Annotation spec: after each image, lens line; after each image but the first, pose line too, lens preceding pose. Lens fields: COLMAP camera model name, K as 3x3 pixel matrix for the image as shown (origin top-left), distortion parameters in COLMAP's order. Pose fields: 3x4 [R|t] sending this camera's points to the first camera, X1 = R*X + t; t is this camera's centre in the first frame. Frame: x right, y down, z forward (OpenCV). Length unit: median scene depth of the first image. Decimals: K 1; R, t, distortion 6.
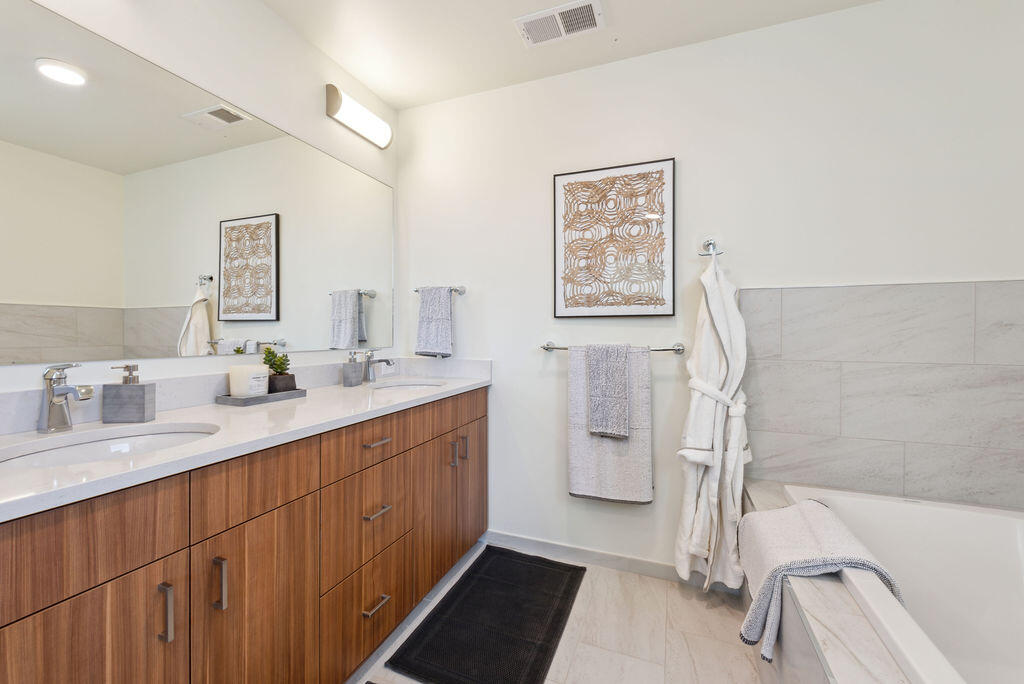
lens RADIAL K [[427.9, 0, 512.4], [0, 427.9, 335.6], [0, 0, 1]] dist [0.003795, -0.002769]
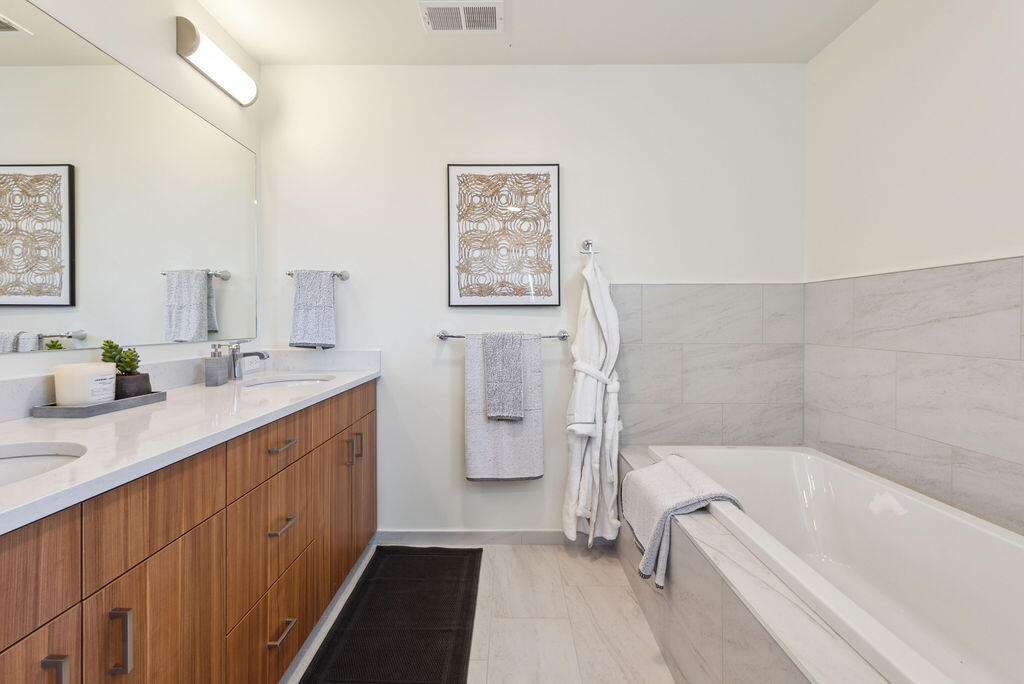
lens RADIAL K [[427.9, 0, 523.6], [0, 427.9, 324.3], [0, 0, 1]] dist [0.003795, -0.002769]
pose [[0.929204, -0.003883, 0.369546, -0.130186], [0.004324, 0.999991, -0.000365, 0.001820], [-0.369541, 0.001937, 0.929212, 0.001759]]
